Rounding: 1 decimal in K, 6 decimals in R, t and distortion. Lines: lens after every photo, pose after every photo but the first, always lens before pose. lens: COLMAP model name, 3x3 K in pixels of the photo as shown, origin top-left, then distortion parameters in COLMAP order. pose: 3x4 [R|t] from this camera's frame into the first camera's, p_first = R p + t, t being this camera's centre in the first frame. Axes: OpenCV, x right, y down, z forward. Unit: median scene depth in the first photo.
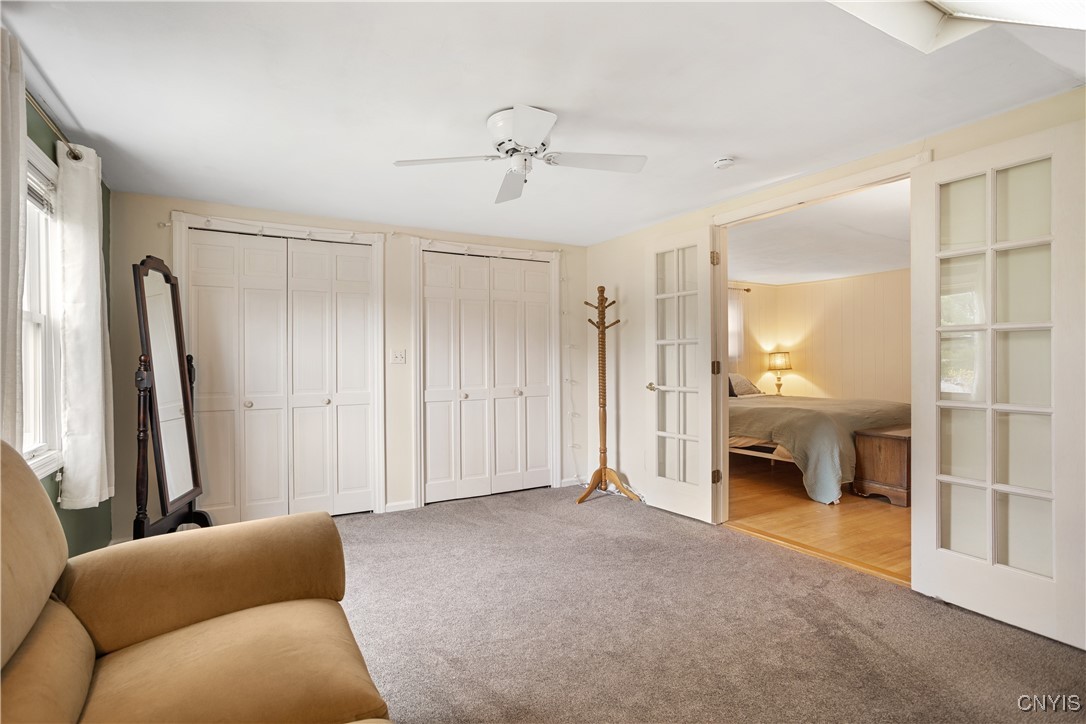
lens RADIAL K [[530.1, 0, 544.5], [0, 530.1, 362.8], [0, 0, 1]] dist [-0.034435, 0.021053]
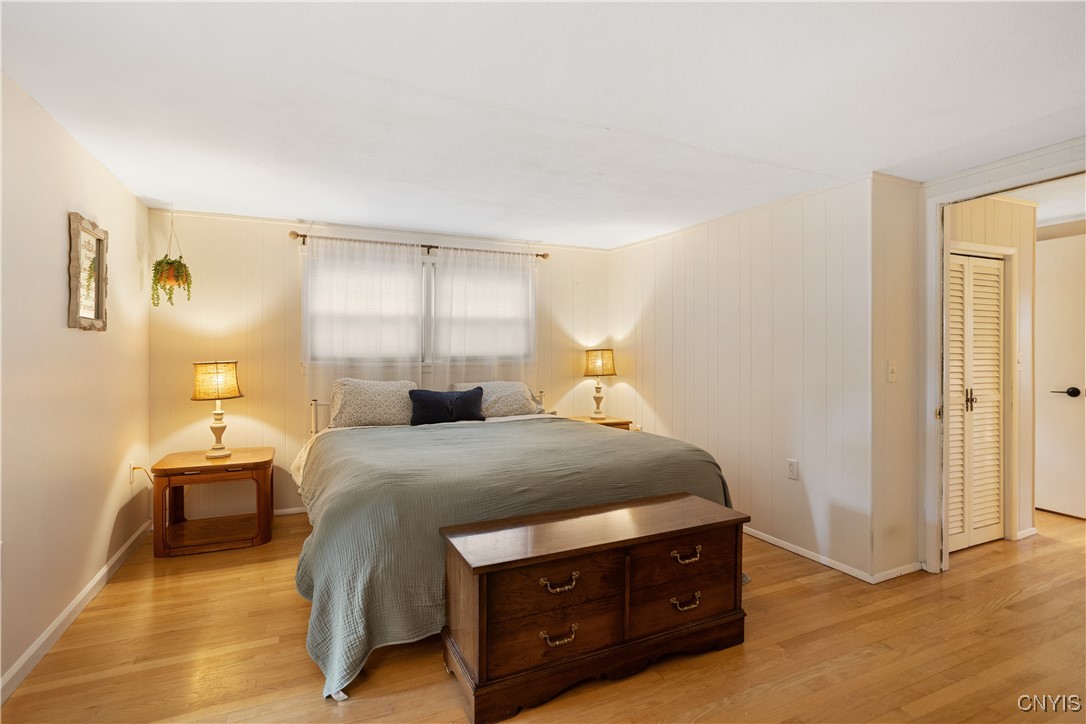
lens RADIAL K [[530.1, 0, 541.3], [0, 530.1, 358.5], [0, 0, 1]] dist [-0.034435, 0.021053]
pose [[0.994841, 0.001705, -0.101428, 0.441900], [-0.001214, 0.999987, 0.004901, -0.011377], [0.101435, -0.004752, 0.994831, 0.331455]]
